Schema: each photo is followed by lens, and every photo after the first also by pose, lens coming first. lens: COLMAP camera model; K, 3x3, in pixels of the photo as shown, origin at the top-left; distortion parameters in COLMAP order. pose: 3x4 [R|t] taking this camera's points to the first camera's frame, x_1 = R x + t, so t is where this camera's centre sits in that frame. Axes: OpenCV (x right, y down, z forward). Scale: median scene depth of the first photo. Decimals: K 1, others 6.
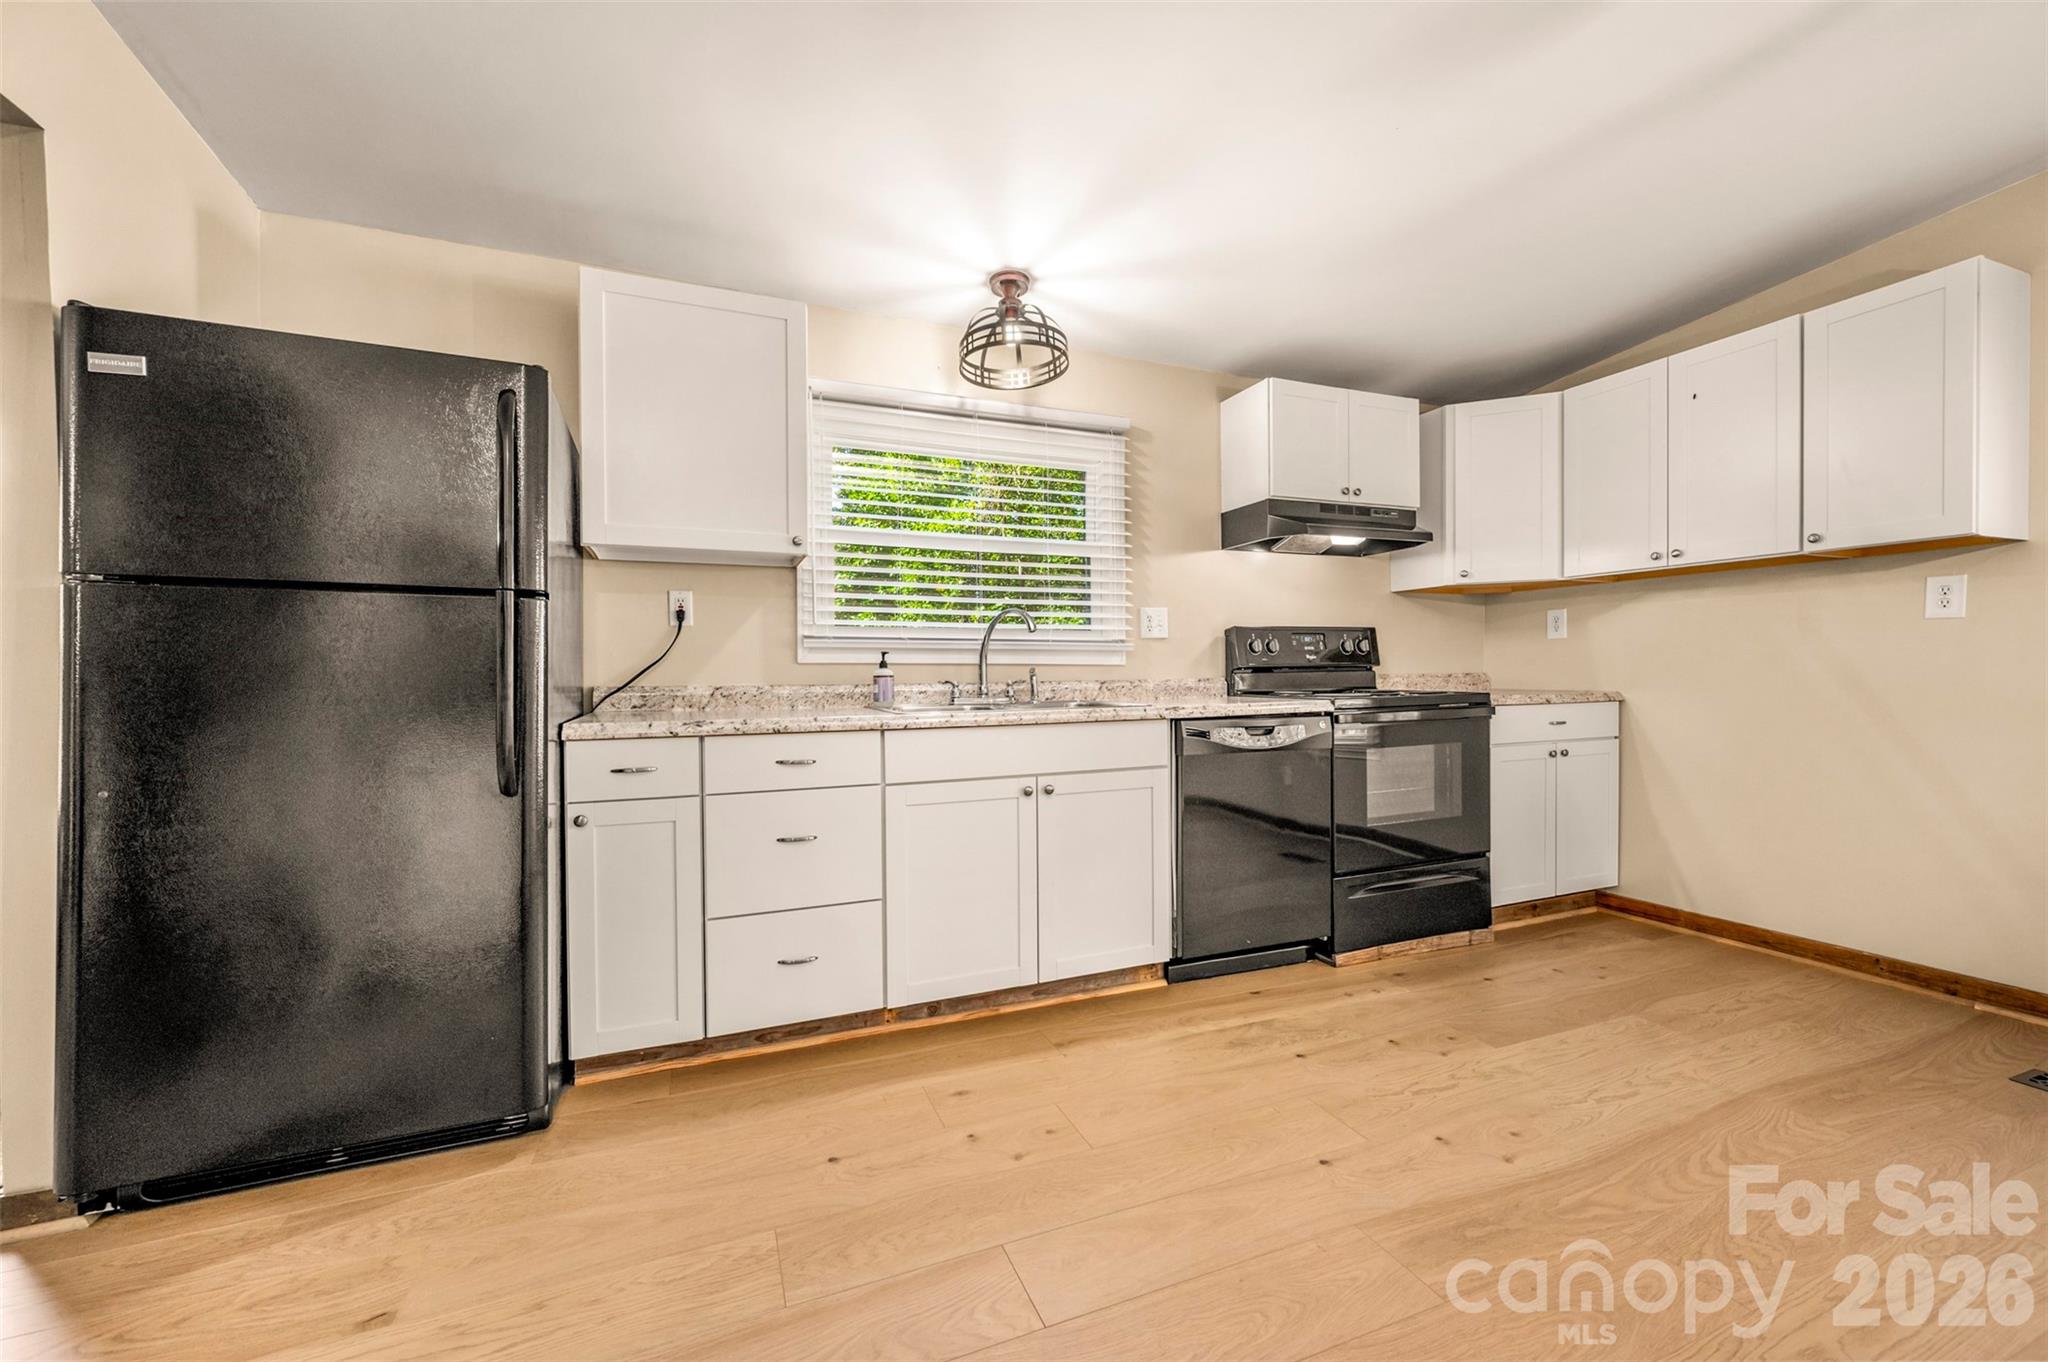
lens RADIAL K [[815.5, 0, 1028.9], [0, 815.5, 673.1], [0, 0, 1]] dist [-0.001245, 0.000123]
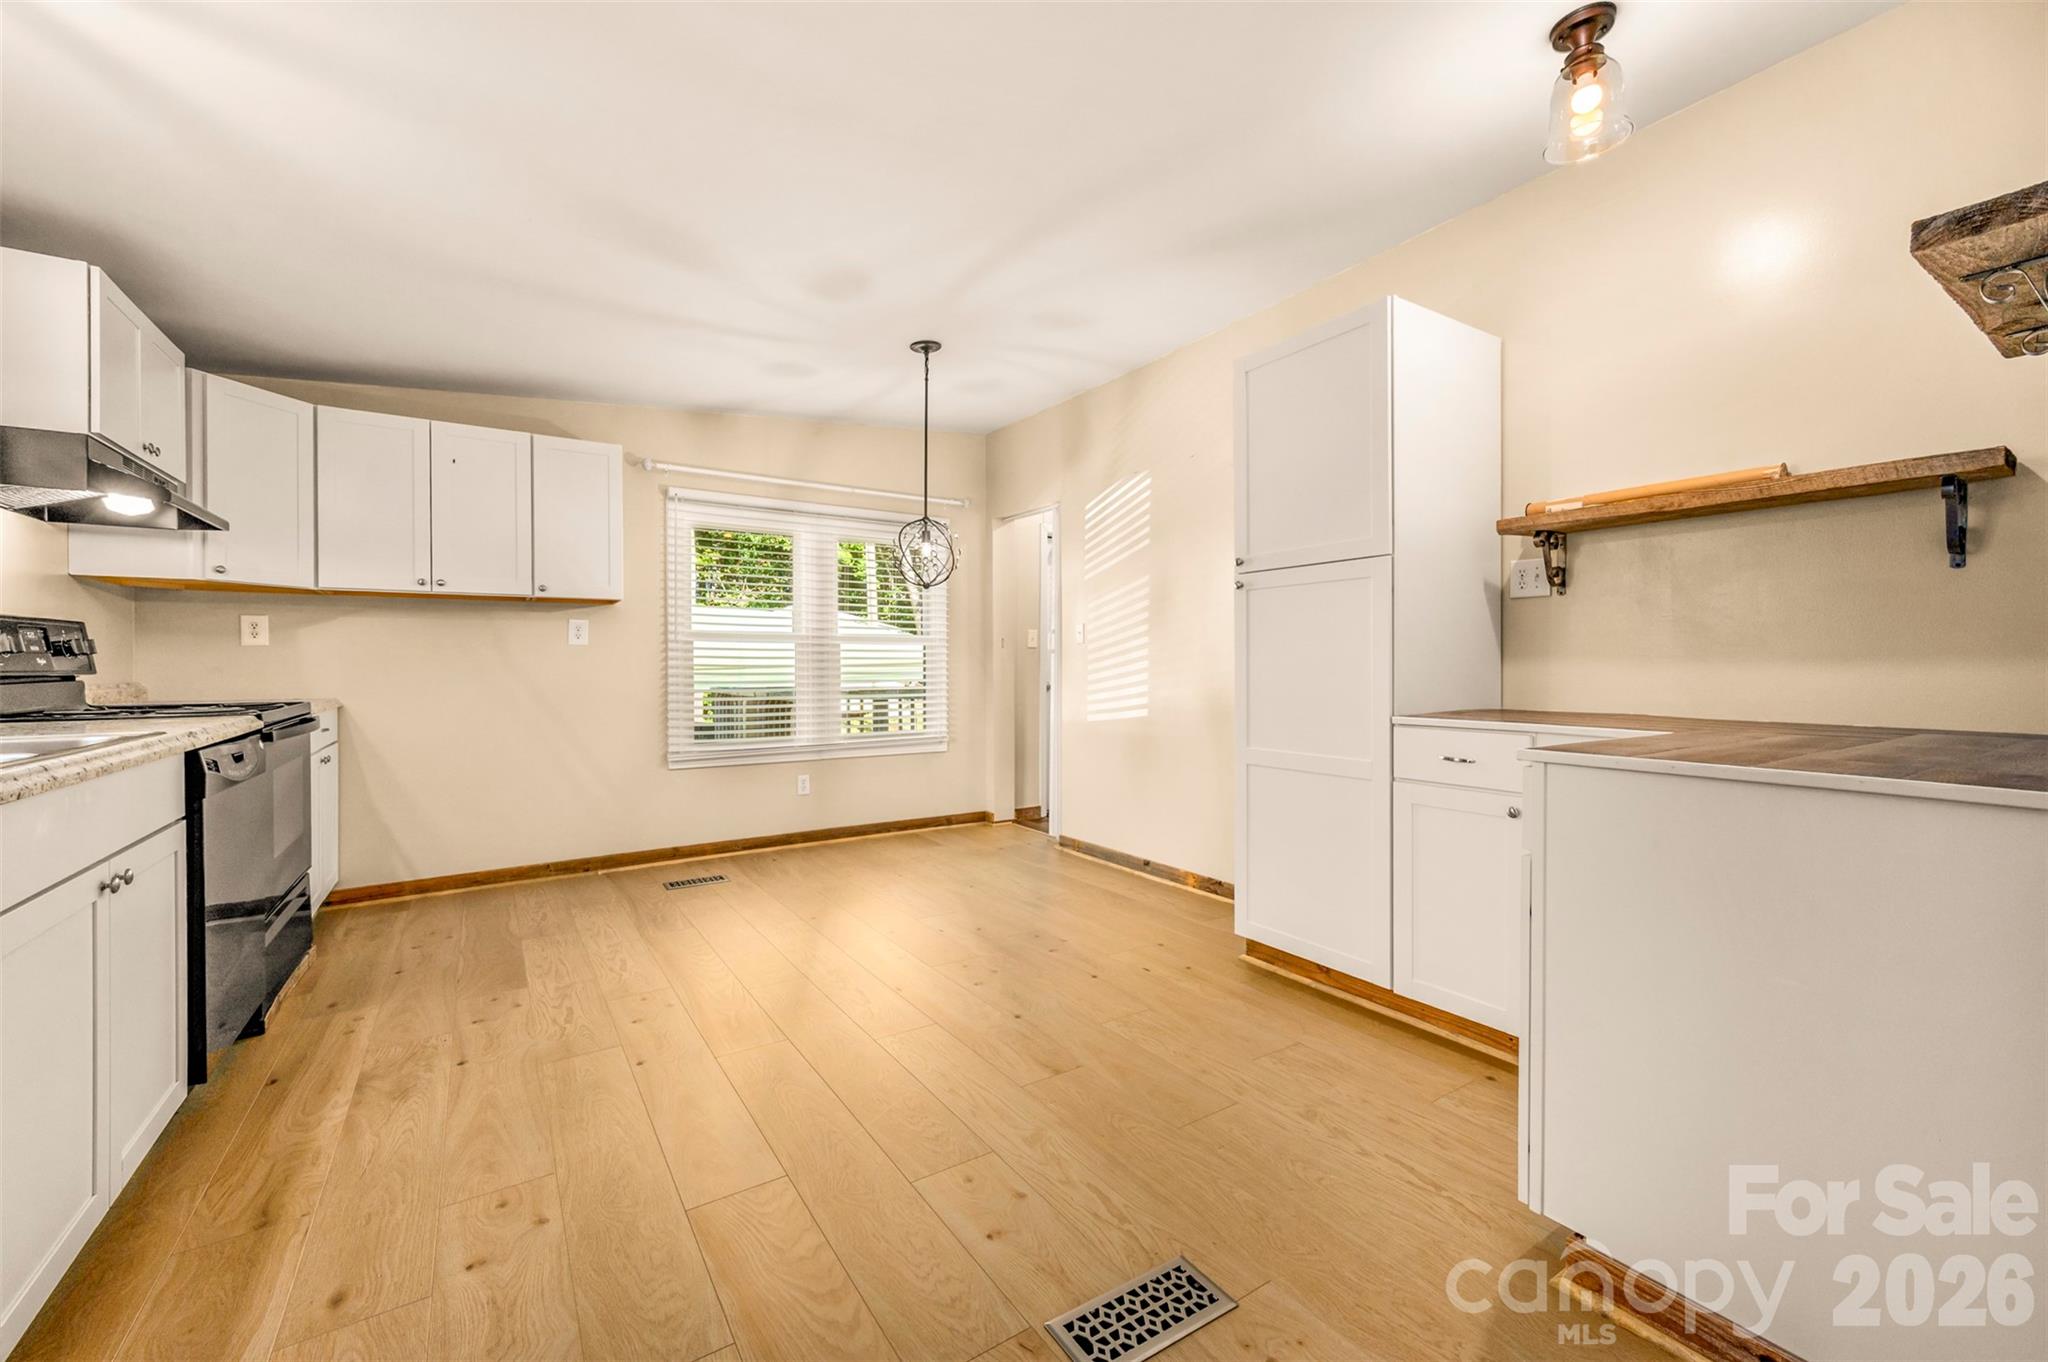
lens RADIAL K [[815.5, 0, 1032.4], [0, 815.5, 669.5], [0, 0, 1]] dist [-0.001245, 0.000123]
pose [[-0.202679, 0.004414, 0.979235, -0.649099], [0.010205, 0.999945, -0.002395, -0.004439], [-0.979192, 0.009508, -0.202712, 0.417700]]
